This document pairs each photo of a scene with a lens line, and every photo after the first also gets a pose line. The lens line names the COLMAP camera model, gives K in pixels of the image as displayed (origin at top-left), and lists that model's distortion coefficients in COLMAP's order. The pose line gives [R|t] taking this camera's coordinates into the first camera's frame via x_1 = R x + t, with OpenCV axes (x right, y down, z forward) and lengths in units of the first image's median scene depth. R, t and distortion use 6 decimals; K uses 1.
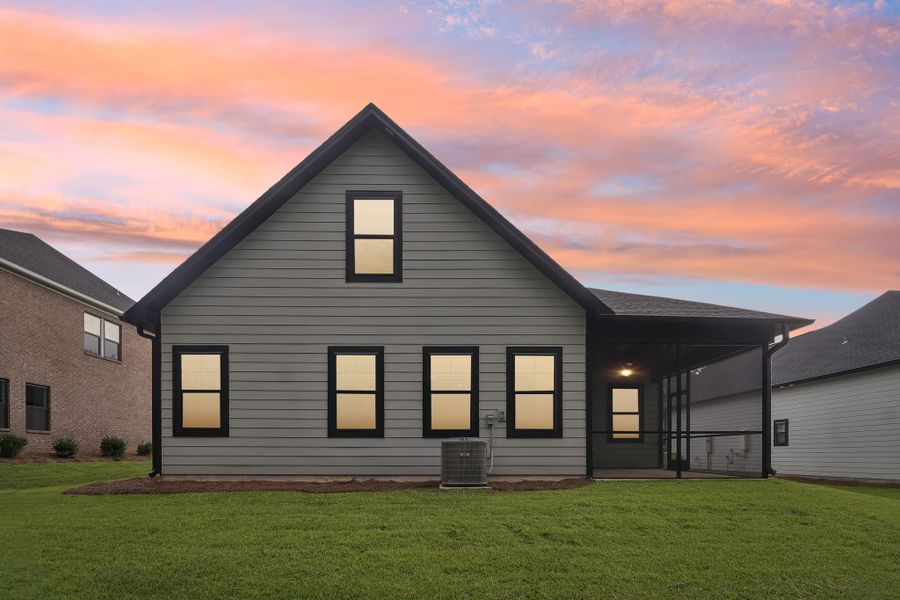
lens RADIAL K [[430.3, 0, 460.1], [0, 430.3, 296.8], [0, 0, 1]] dist [-0.007322, -0.004315]
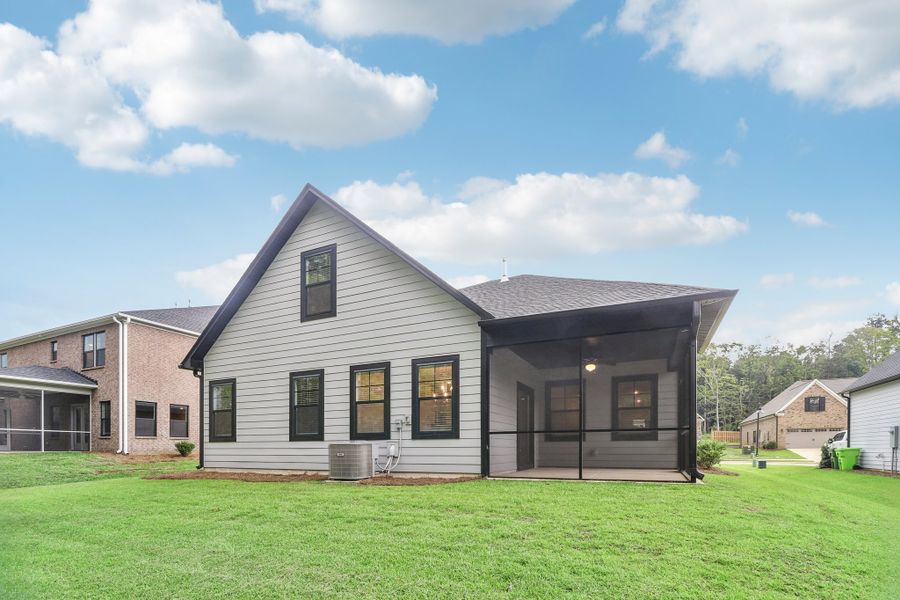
lens RADIAL K [[430.3, 0, 471.1], [0, 430.3, 276.8], [0, 0, 1]] dist [-0.007322, -0.004315]
pose [[0.890491, -0.173808, -0.420495, 0.809121], [0.157912, 0.984778, -0.072636, 0.007094], [0.426719, -0.001720, 0.904383, 0.025380]]
